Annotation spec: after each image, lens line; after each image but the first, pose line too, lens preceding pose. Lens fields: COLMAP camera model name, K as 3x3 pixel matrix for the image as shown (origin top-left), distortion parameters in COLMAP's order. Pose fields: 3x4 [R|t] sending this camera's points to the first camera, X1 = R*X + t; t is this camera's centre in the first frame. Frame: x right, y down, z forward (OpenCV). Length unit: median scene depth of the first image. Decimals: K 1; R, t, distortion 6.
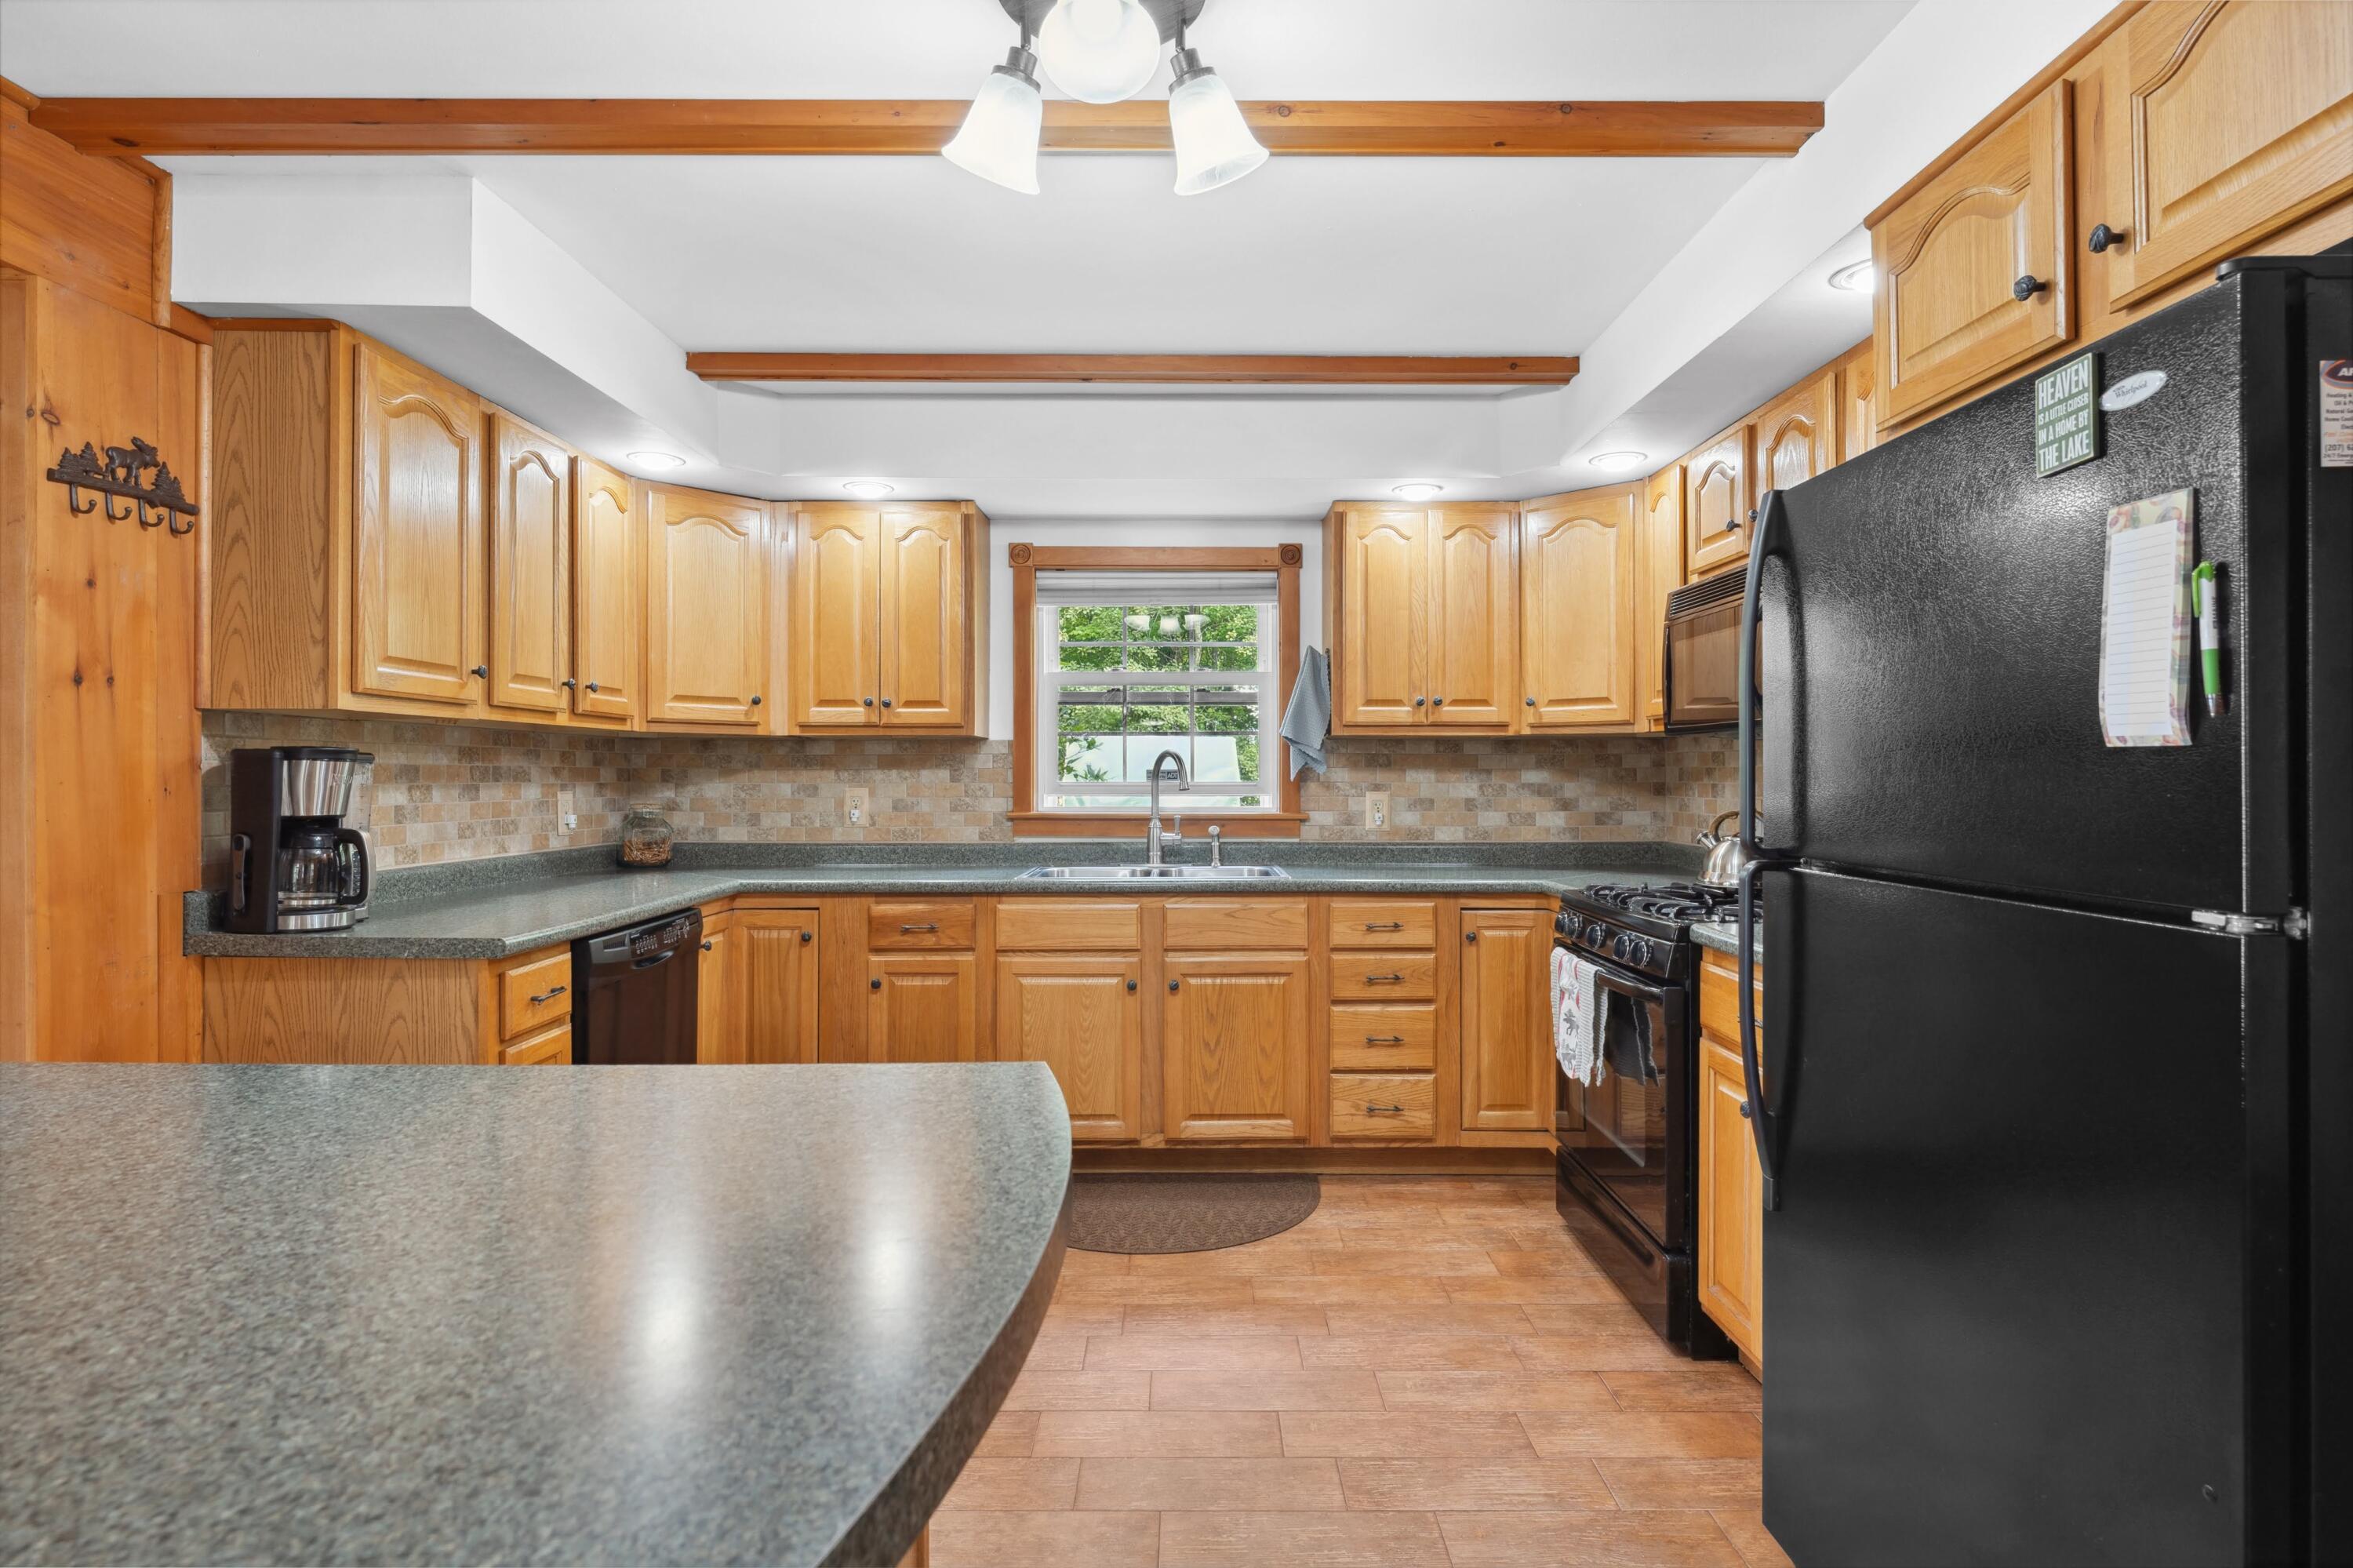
lens RADIAL K [[1149.6, 0, 1186.0], [0, 1149.6, 780.9], [0, 0, 1]] dist [0.000417, 0.000006]
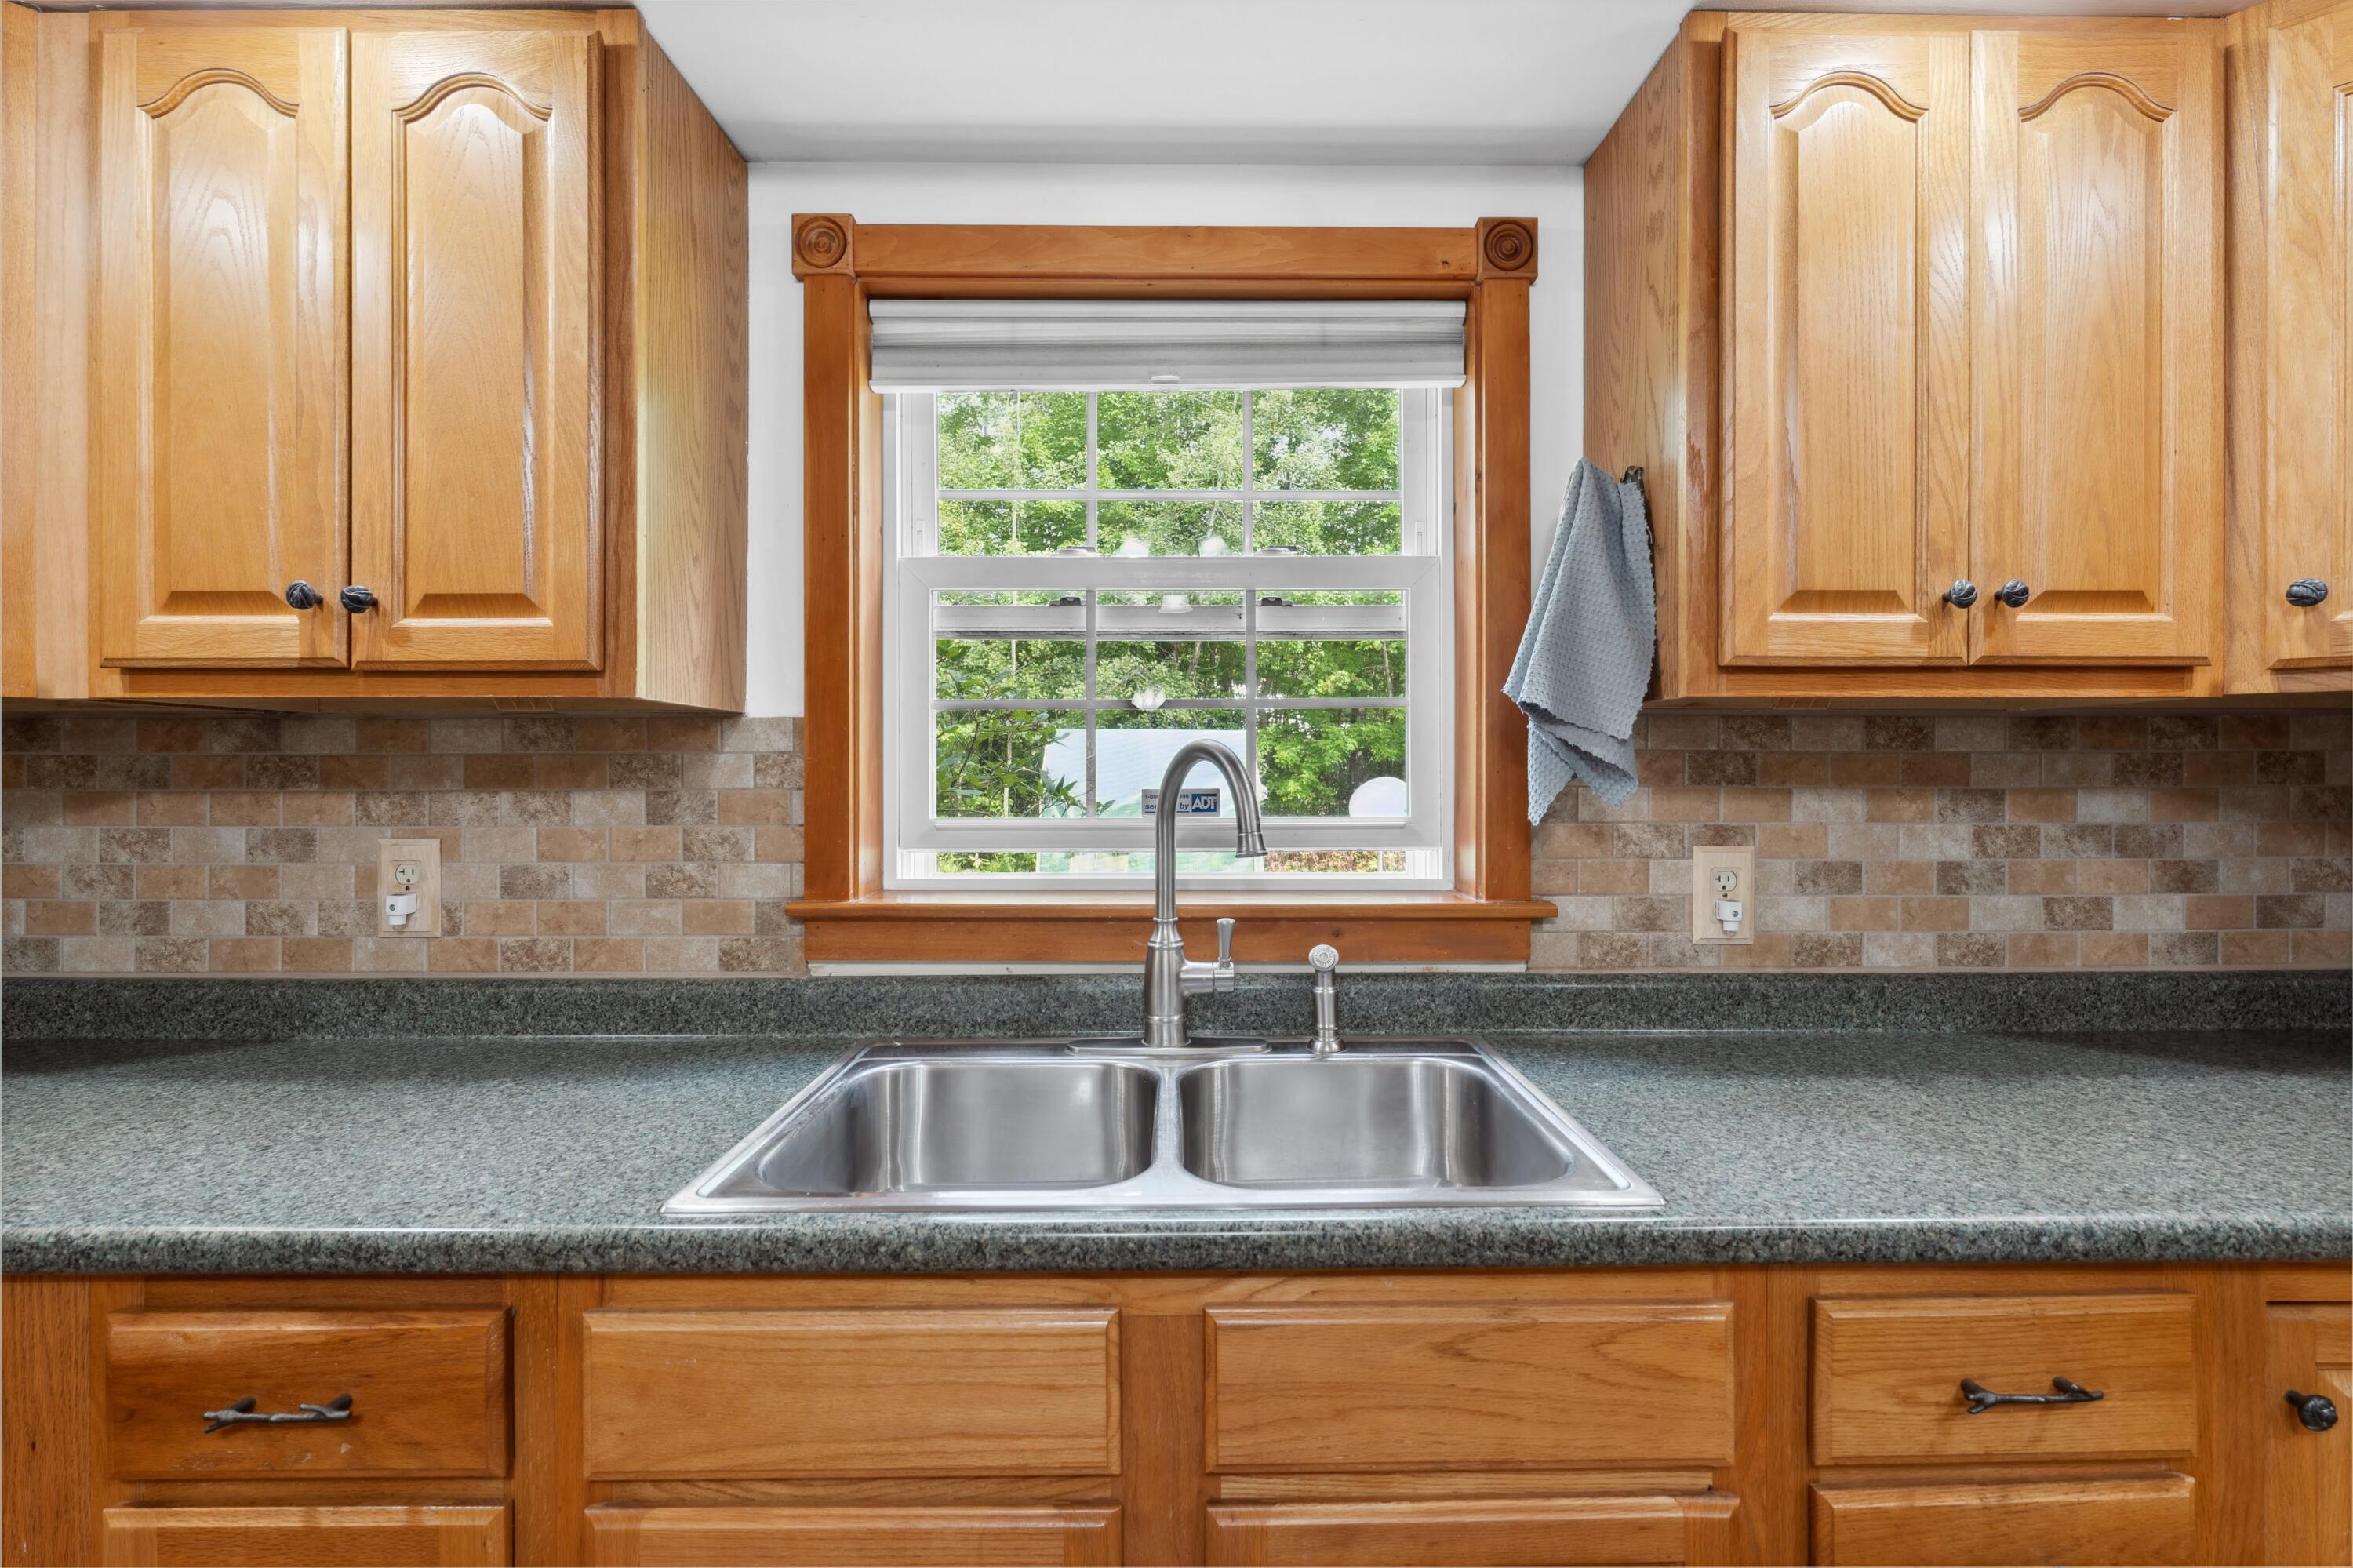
lens RADIAL K [[1084.3, 0, 1170.7], [0, 1084.3, 777.3], [0, 0, 1]] dist [-0.000059, 0.000048]
pose [[0.999938, -0.000611, -0.011151, -0.020838], [0.000623, 0.999999, 0.000994, -0.015199], [0.011150, -0.001001, 0.999937, 0.629958]]
